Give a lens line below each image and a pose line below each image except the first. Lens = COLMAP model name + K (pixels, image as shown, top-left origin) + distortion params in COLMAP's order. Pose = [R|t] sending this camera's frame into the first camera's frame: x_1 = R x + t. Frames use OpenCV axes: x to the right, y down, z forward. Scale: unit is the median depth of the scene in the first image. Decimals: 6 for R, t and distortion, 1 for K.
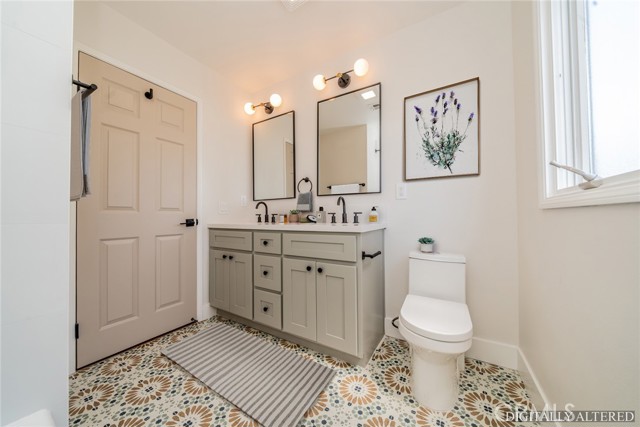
lens RADIAL K [[223.6, 0, 320.0], [0, 223.6, 213.5], [0, 0, 1]] dist [-0.022382, 0.000147]
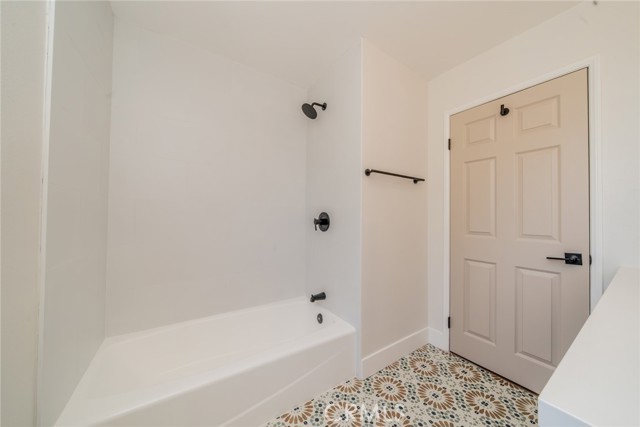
lens RADIAL K [[223.6, 0, 320.0], [0, 223.6, 213.5], [0, 0, 1]] dist [-0.022382, 0.000147]
pose [[-0.465405, -0.012047, -0.885016, 0.404064], [-0.000920, 0.999913, -0.013127, -0.101135], [0.885097, -0.005295, -0.465376, 0.769584]]
